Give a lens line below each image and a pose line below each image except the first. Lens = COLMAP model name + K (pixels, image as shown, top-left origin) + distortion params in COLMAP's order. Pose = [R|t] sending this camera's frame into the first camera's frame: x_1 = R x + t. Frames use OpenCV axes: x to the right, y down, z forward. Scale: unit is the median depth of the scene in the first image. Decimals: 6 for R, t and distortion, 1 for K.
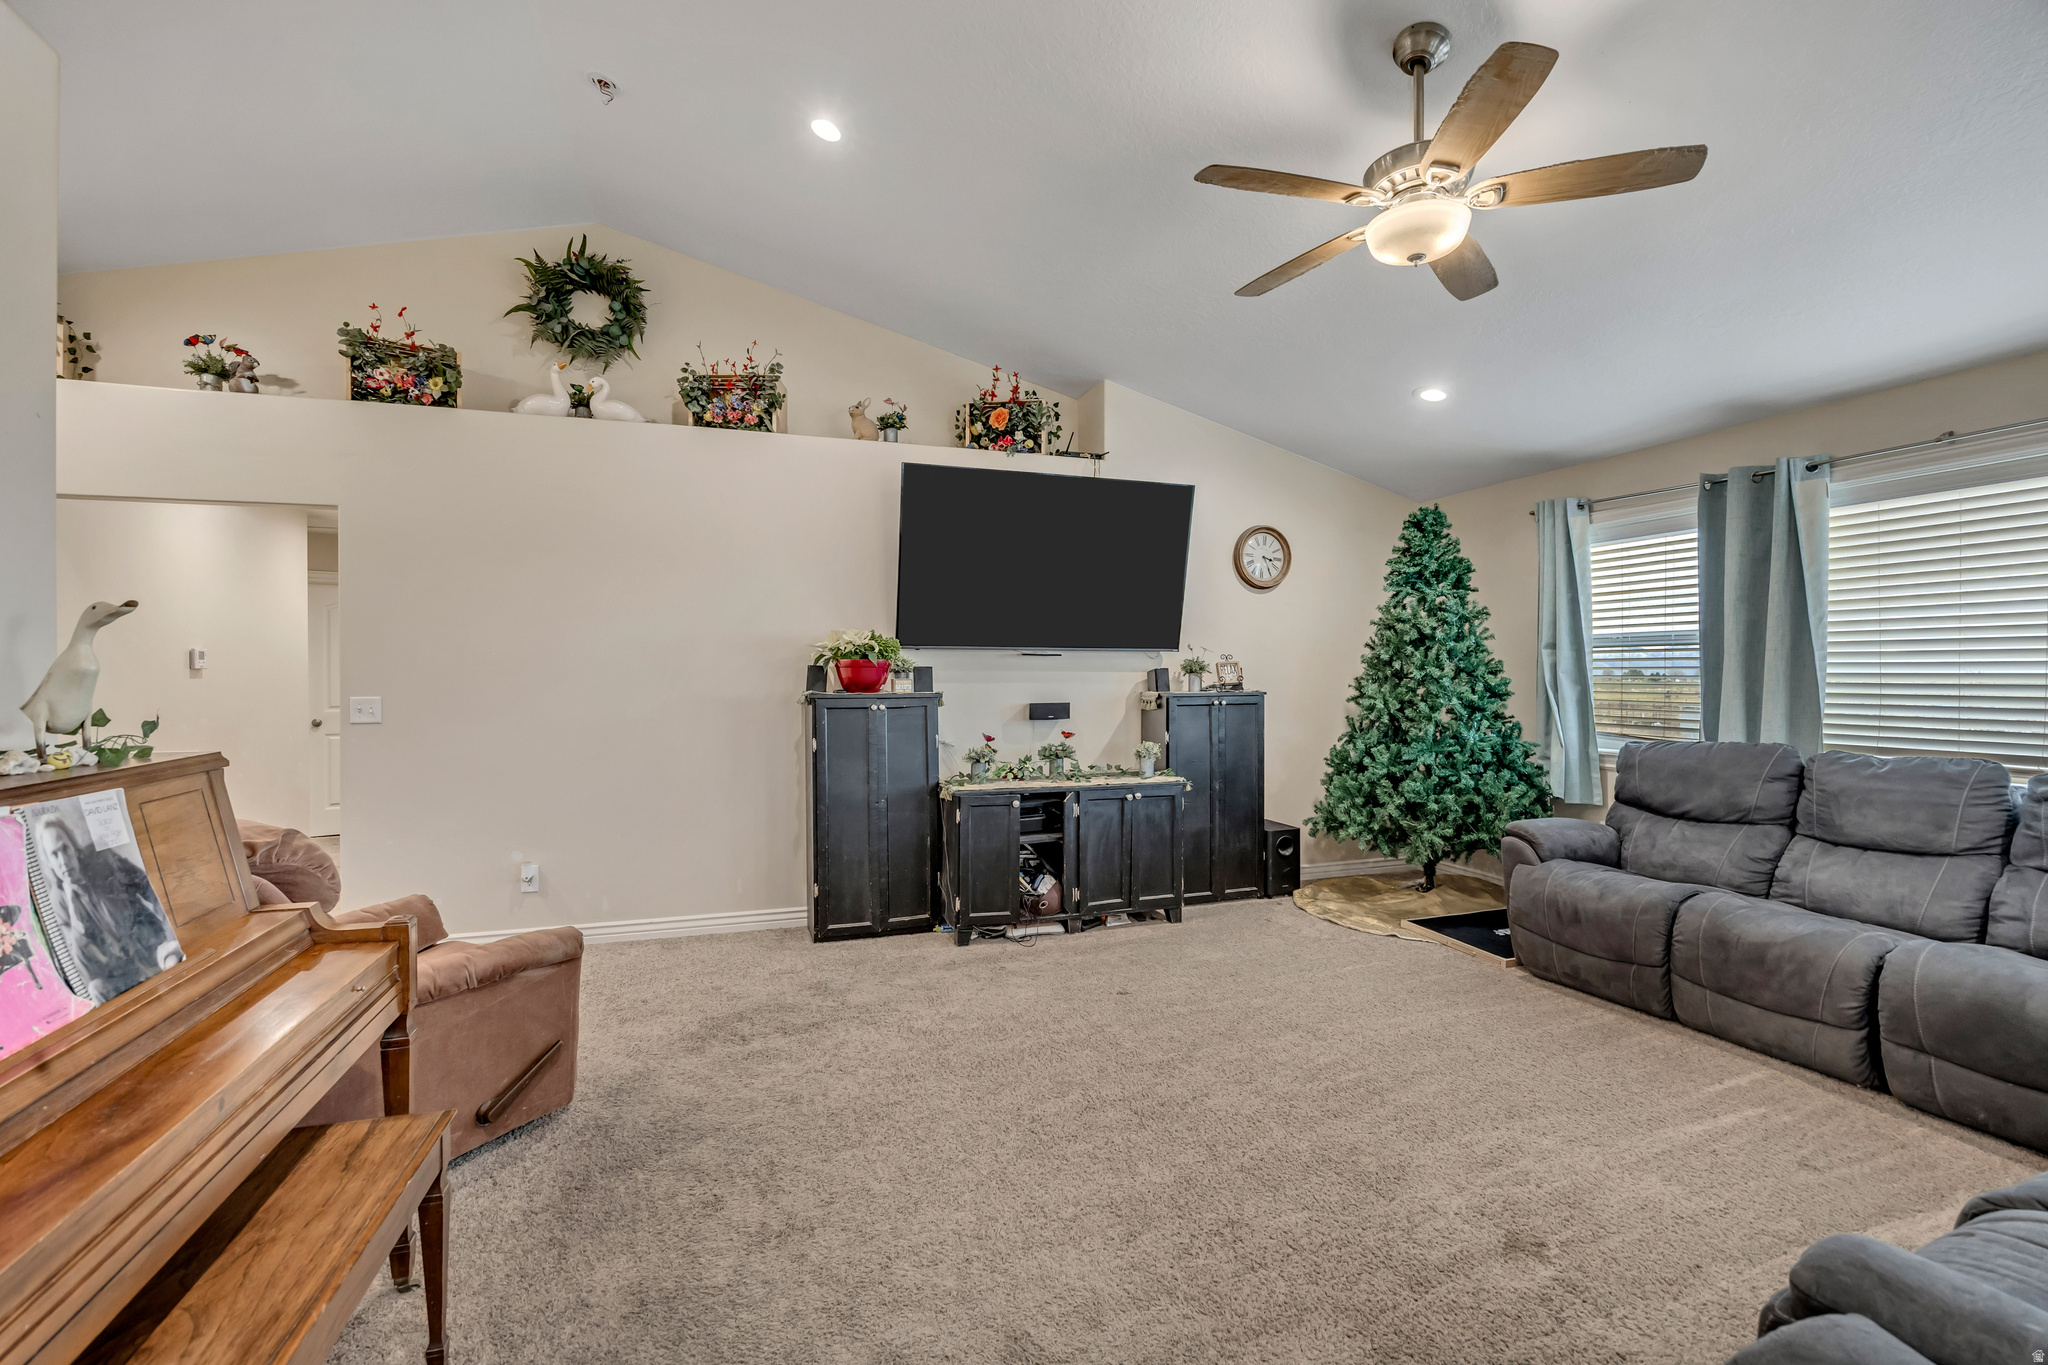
lens RADIAL K [[888.6, 0, 1015.6], [0, 888.6, 686.3], [0, 0, 1]] dist [-0.014883, 0.000334]
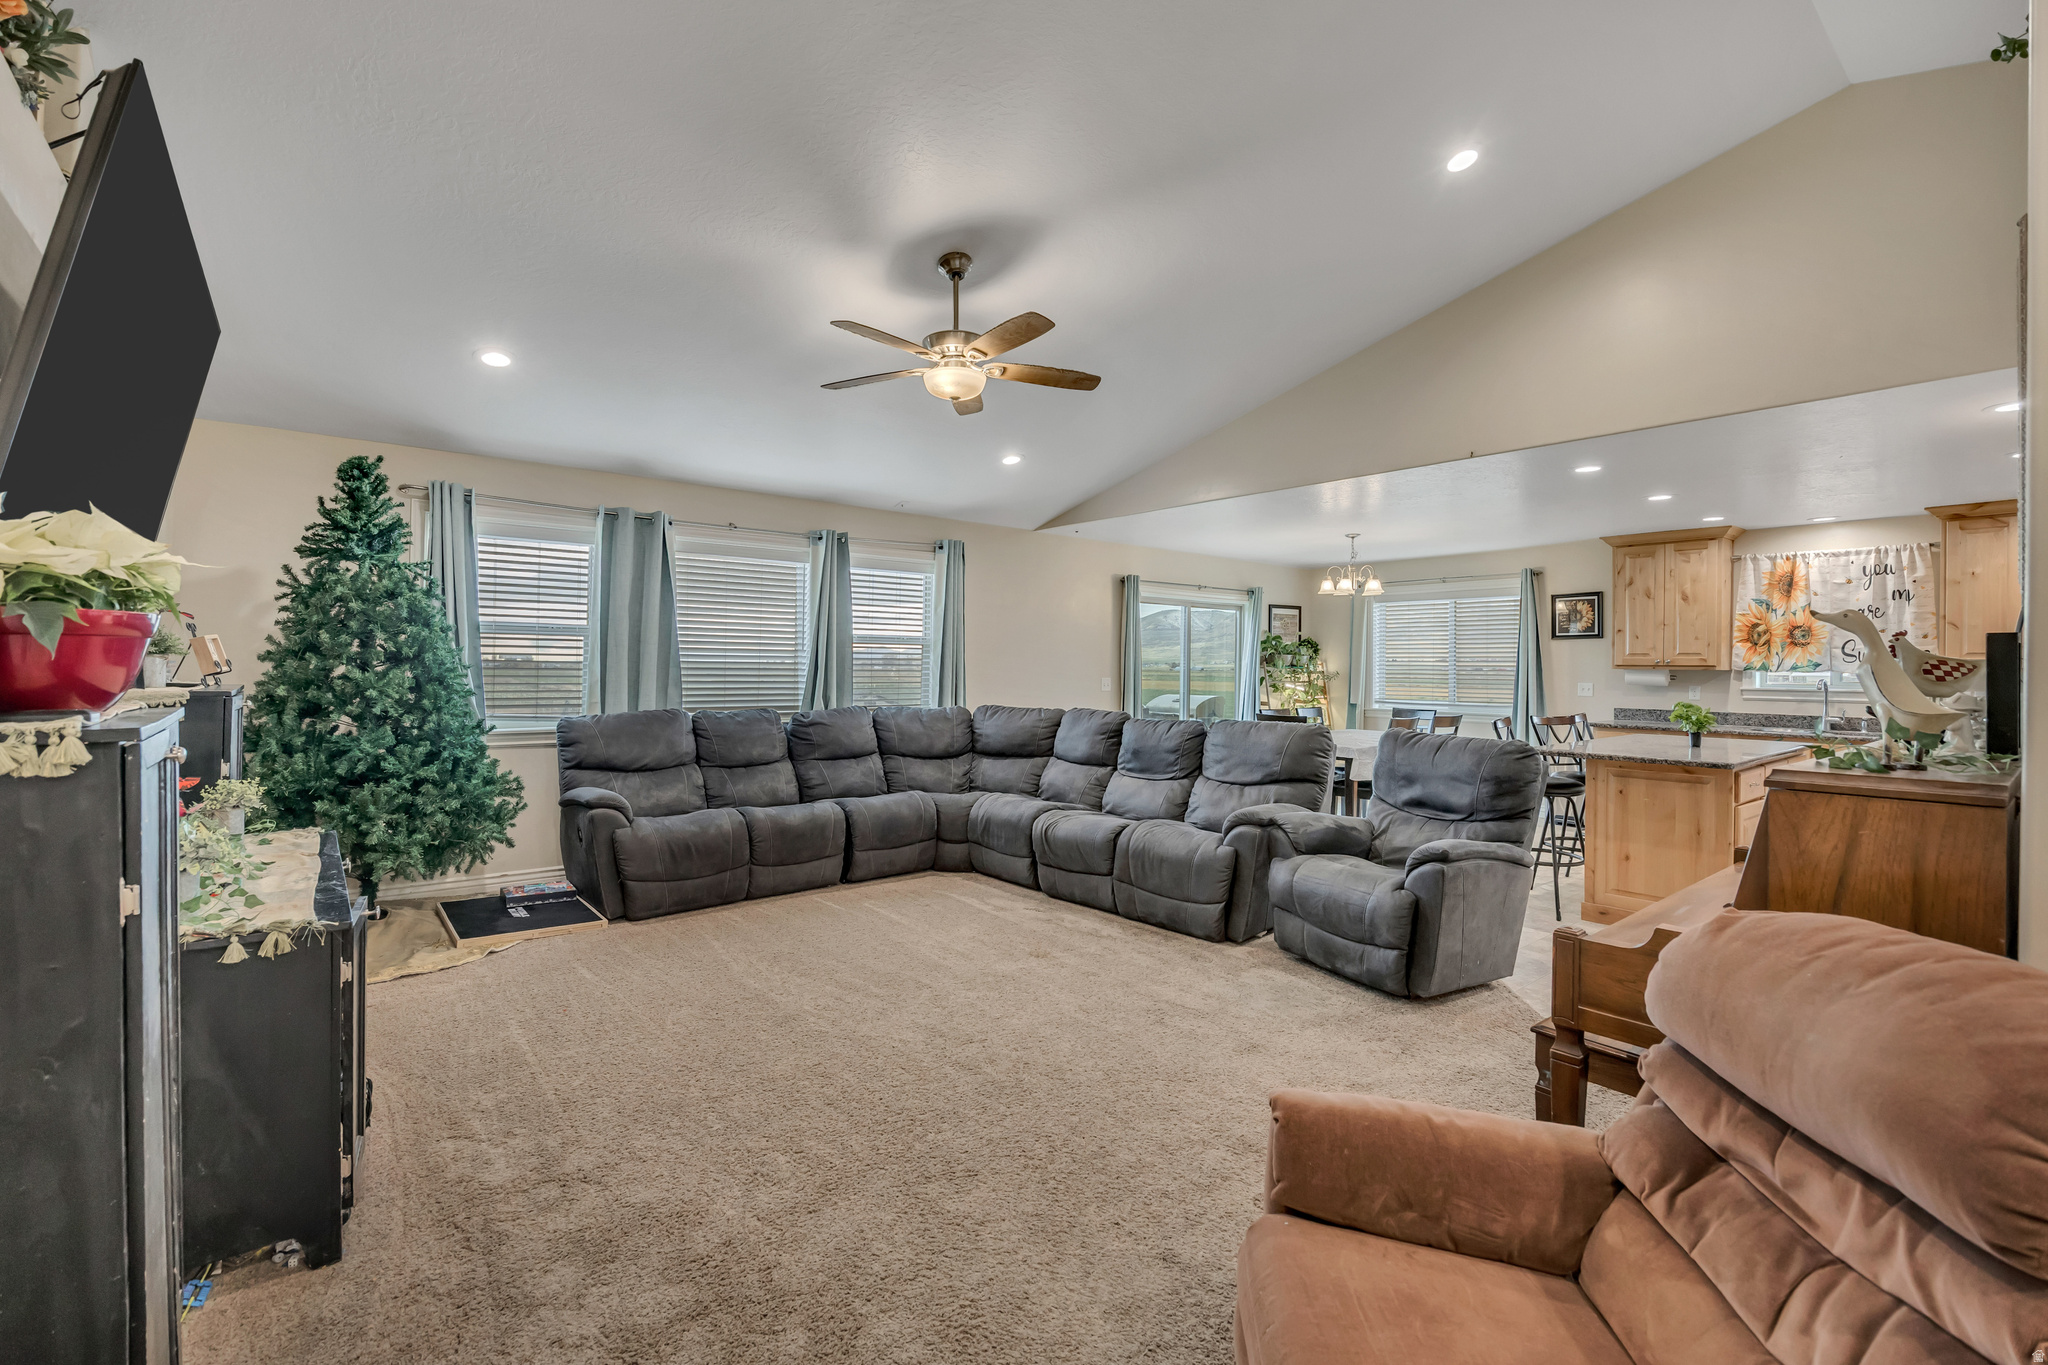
lens RADIAL K [[888.6, 0, 1013.6], [0, 888.6, 664.4], [0, 0, 1]] dist [-0.014883, 0.000334]
pose [[-0.344473, -0.000577, 0.938796, -0.548008], [-0.000411, 1.000000, 0.000464, -0.007251], [-0.938796, -0.000226, -0.344473, 0.762573]]
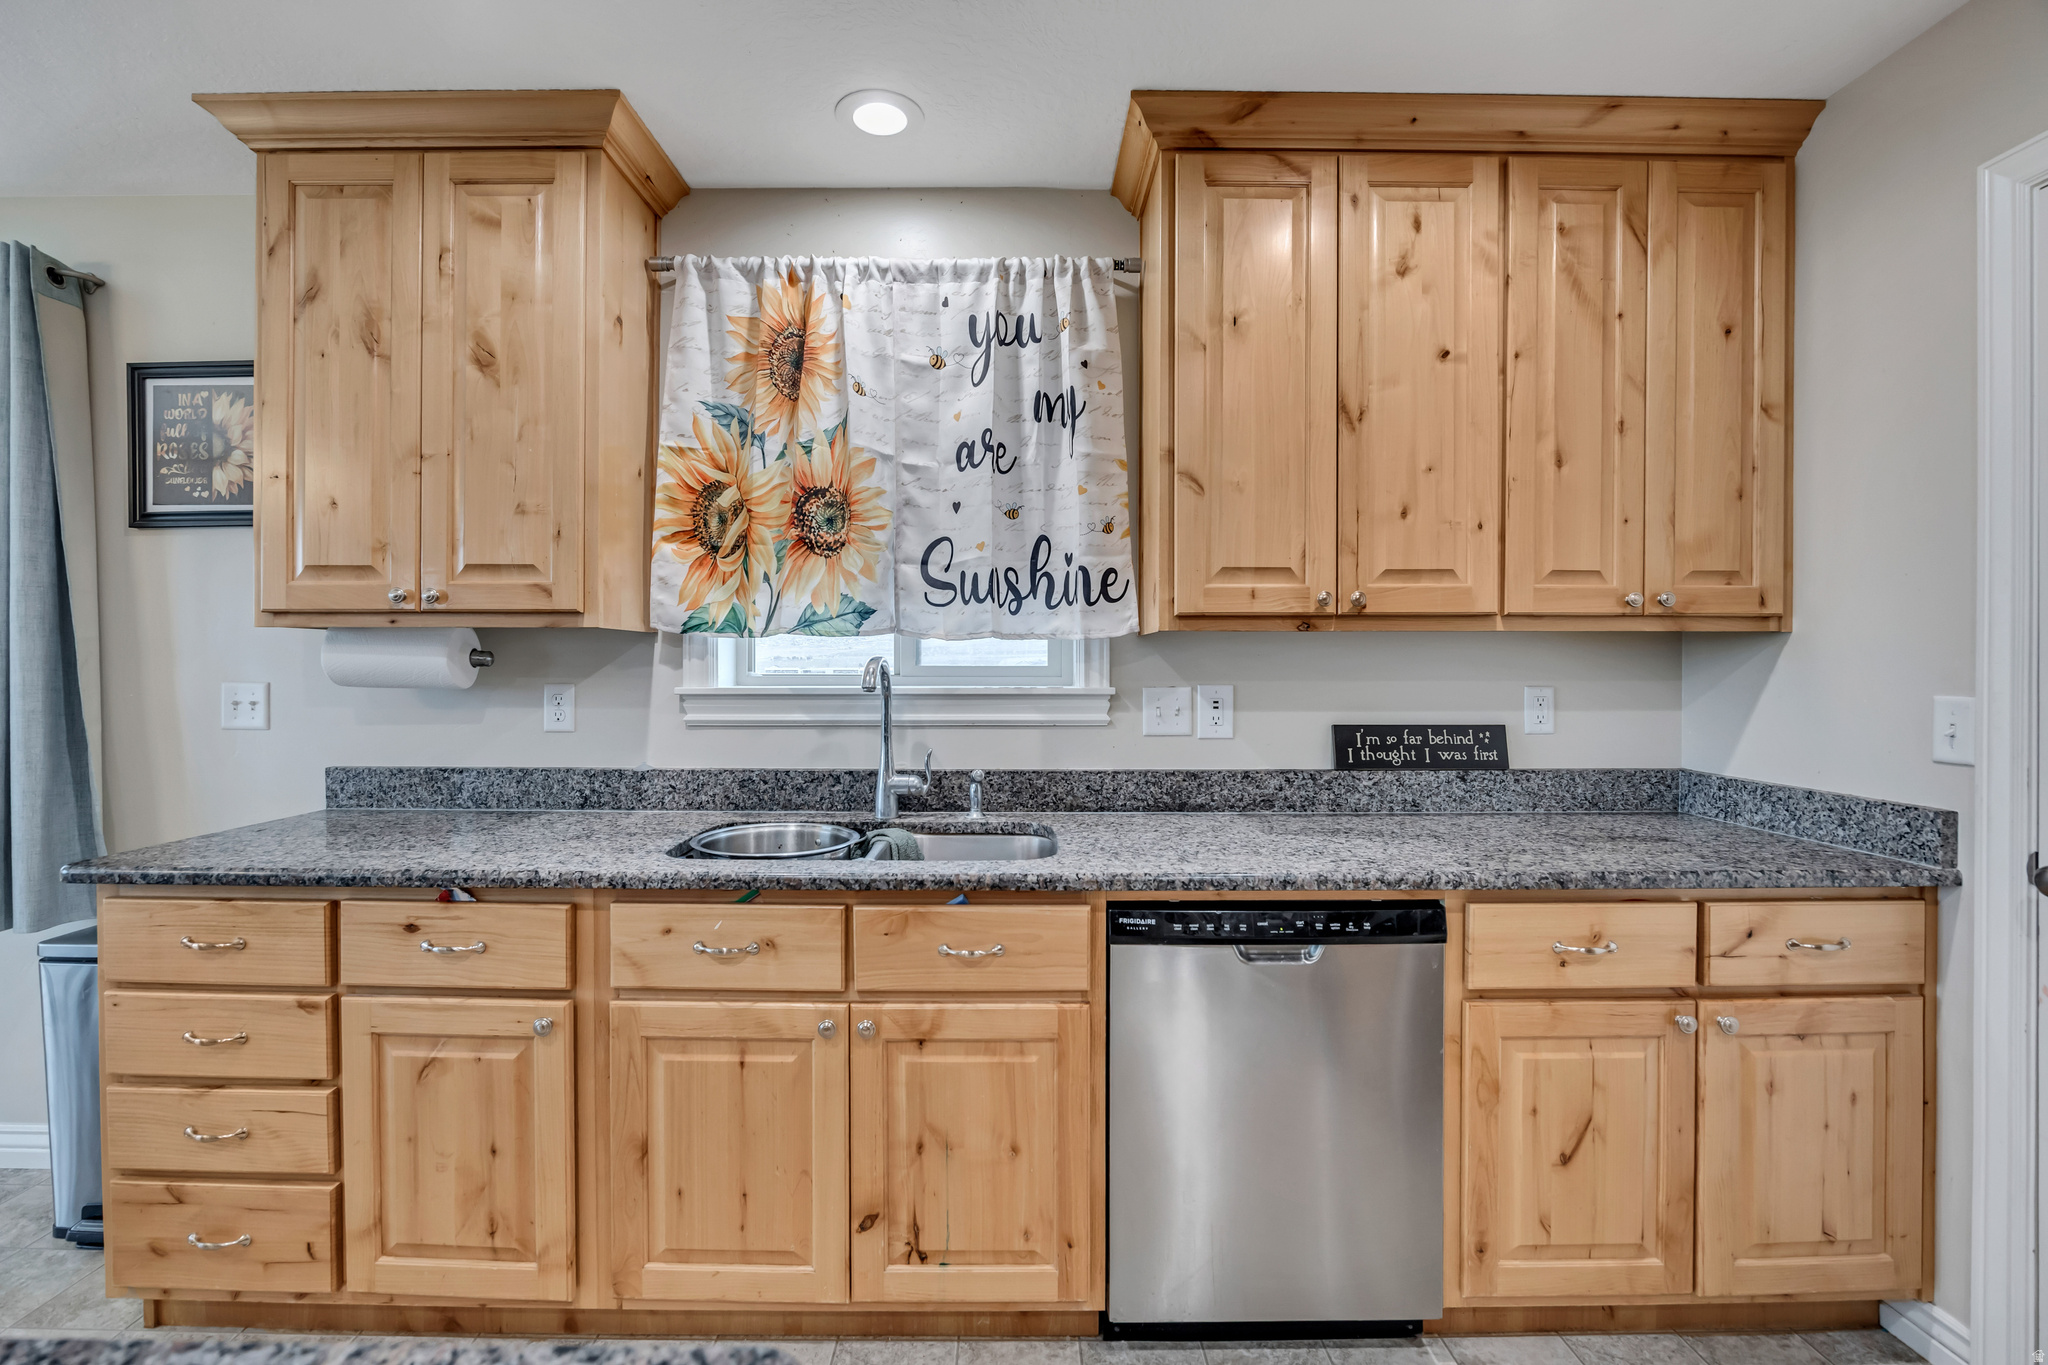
lens RADIAL K [[888.6, 0, 1022.6], [0, 888.6, 664.8], [0, 0, 1]] dist [-0.014883, 0.000334]
pose [[-0.951192, -0.000660, 0.308600, 0.100204], [0.003974, 0.999889, 0.014389, 0.013450], [-0.308575, 0.014913, -0.951083, -0.500542]]
